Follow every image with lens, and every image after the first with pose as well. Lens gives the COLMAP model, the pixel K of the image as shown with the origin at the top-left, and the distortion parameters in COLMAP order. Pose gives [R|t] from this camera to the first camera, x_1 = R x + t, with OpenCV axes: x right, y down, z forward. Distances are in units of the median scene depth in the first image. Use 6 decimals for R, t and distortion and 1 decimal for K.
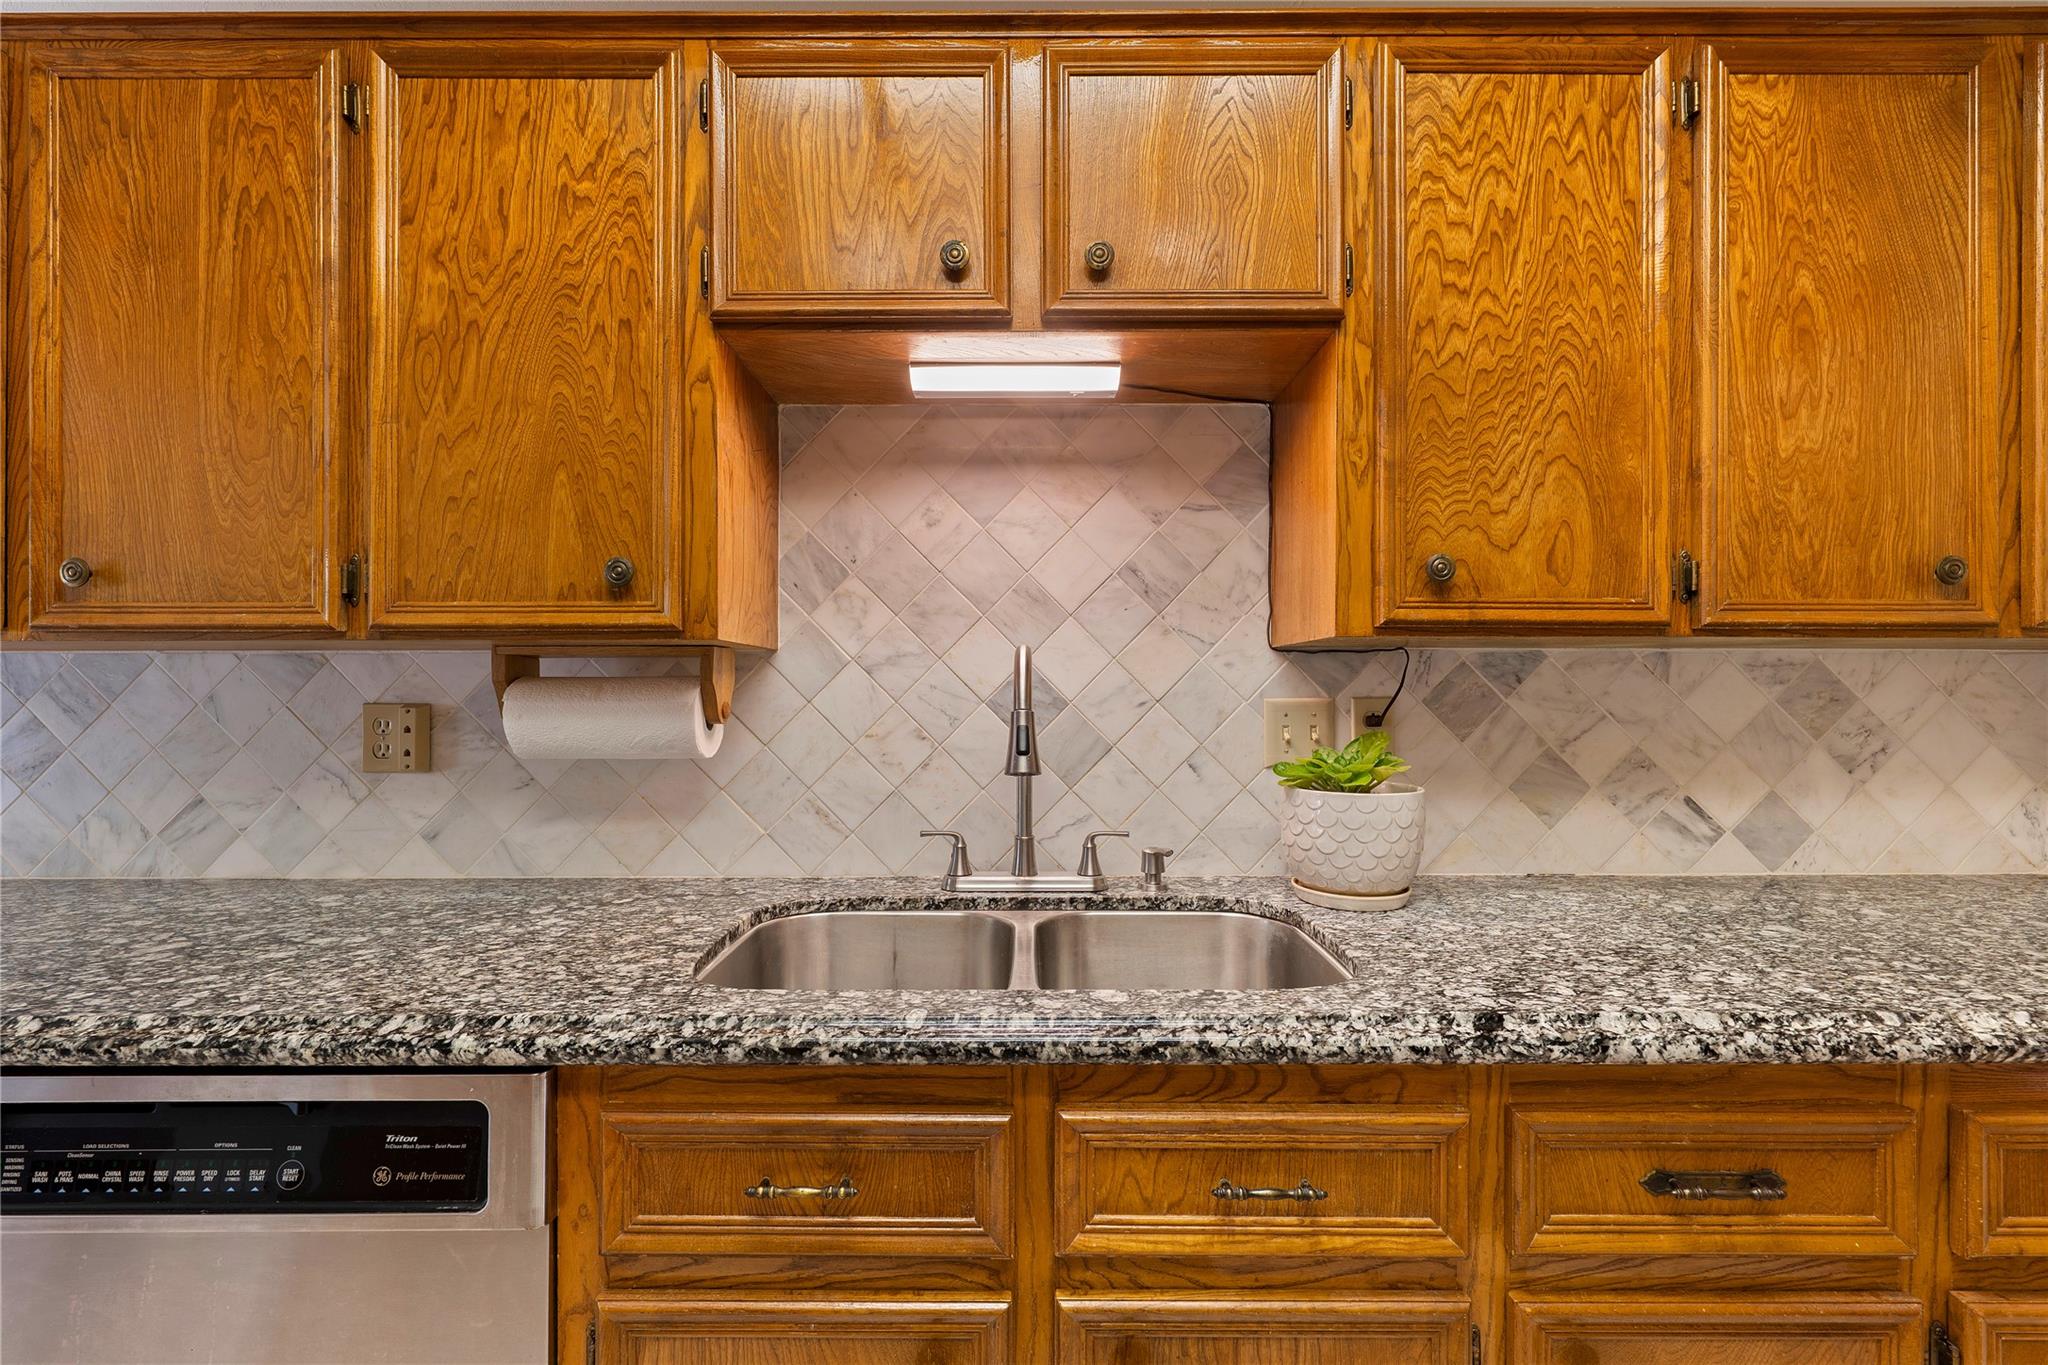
lens RADIAL K [[882.5, 0, 1016.1], [0, 882.5, 684.3], [0, 0, 1]] dist [-0.001252, -0.000125]
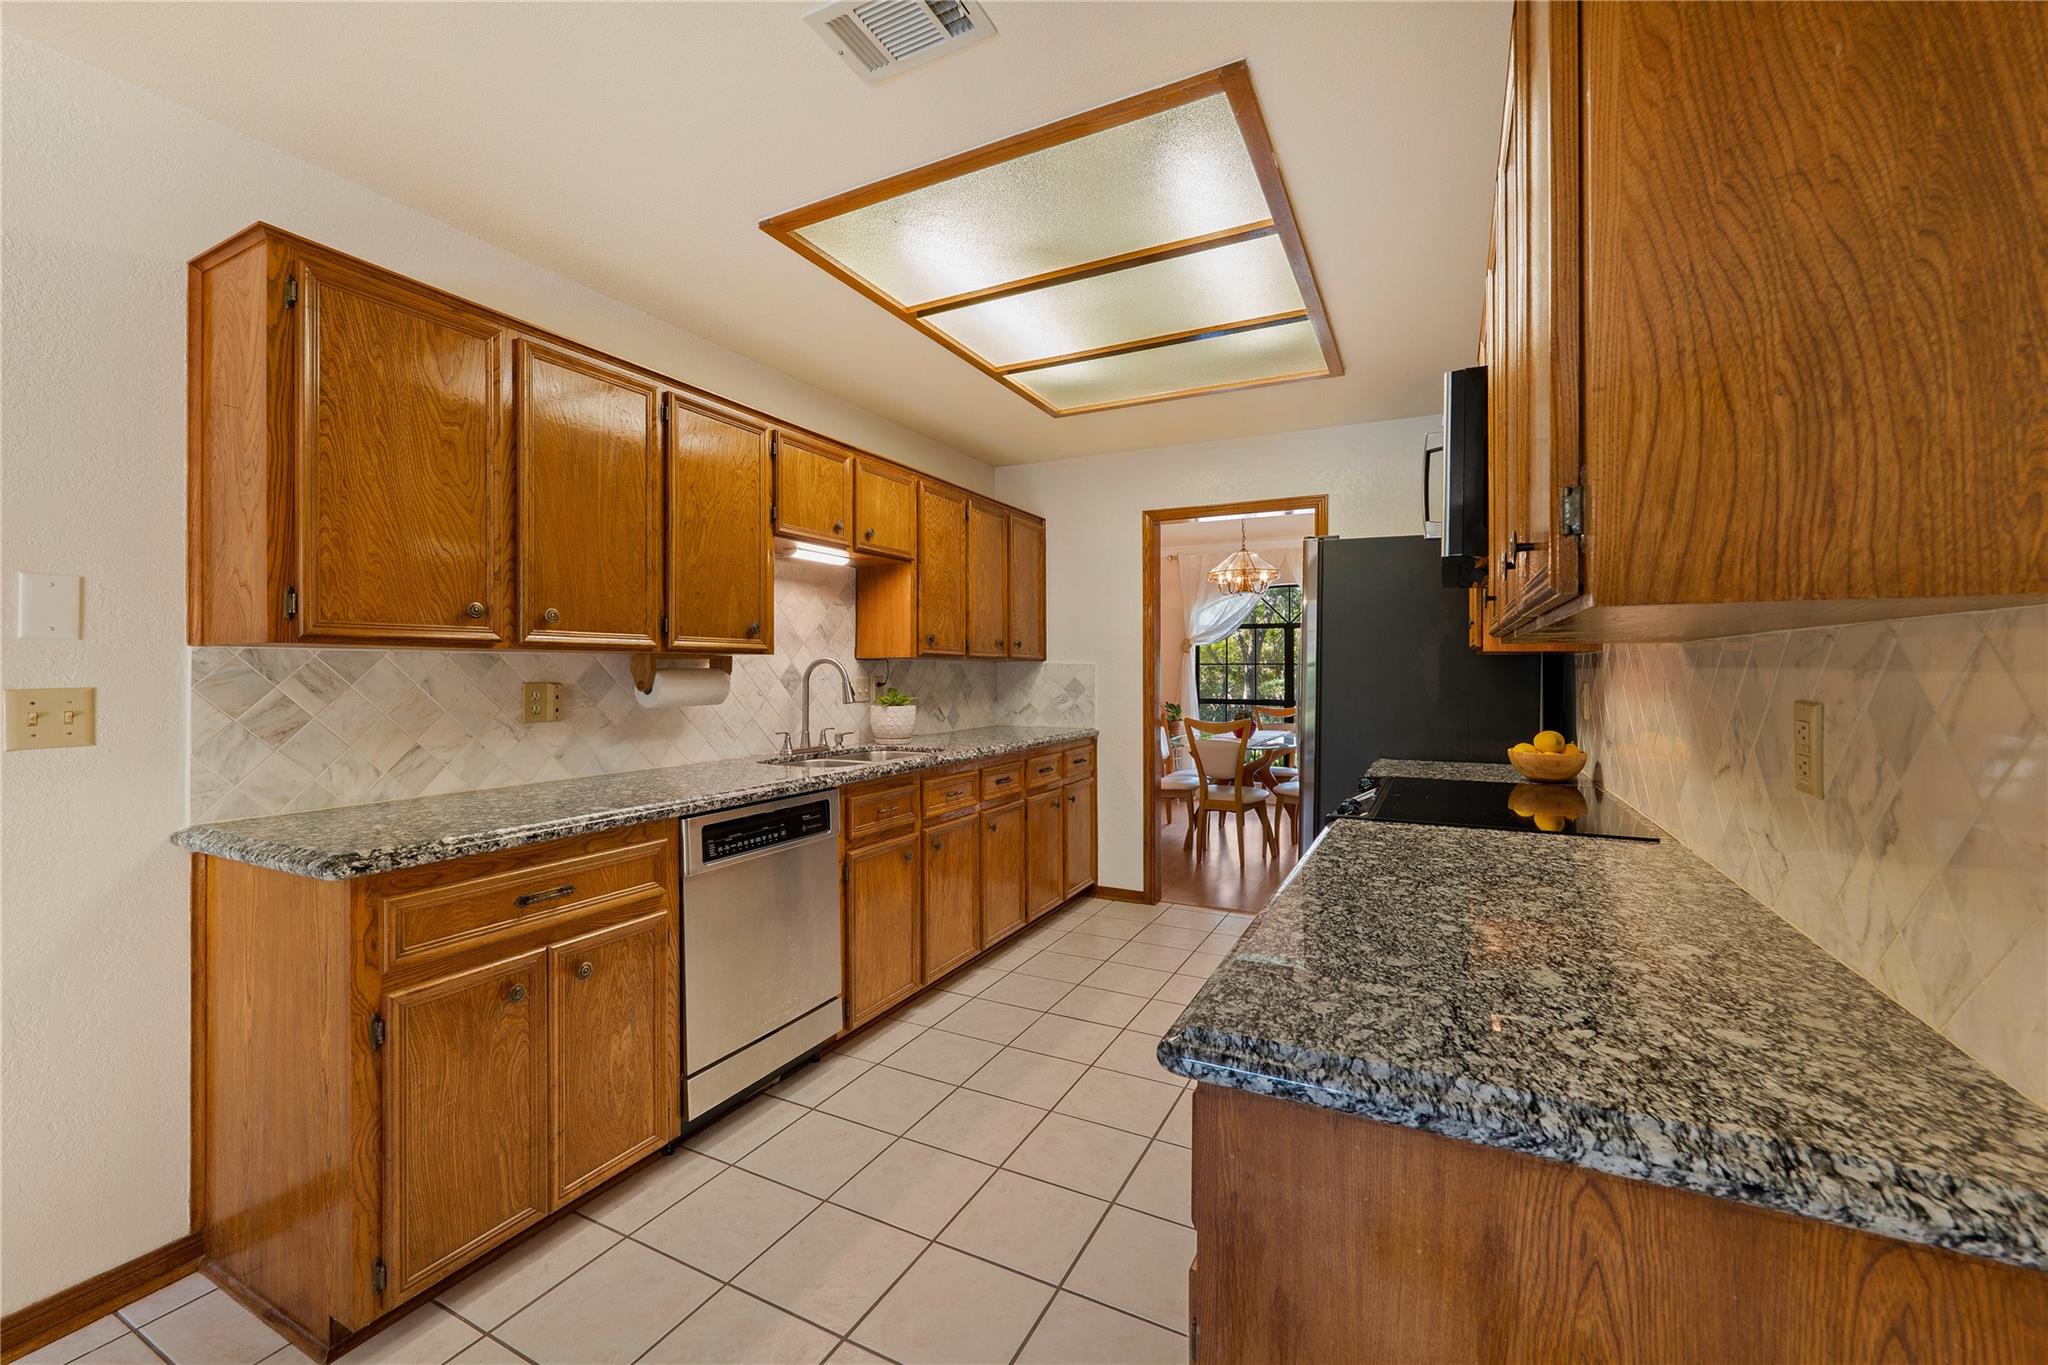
lens RADIAL K [[819.3, 0, 1026.3], [0, 819.3, 674.2], [0, 0, 1]] dist [-0.003282, 0.000290]
pose [[0.451470, -0.002502, 0.892283, -1.726990], [-0.006822, 0.999957, 0.006256, -0.012392], [-0.892260, -0.008911, 0.451434, -0.601918]]
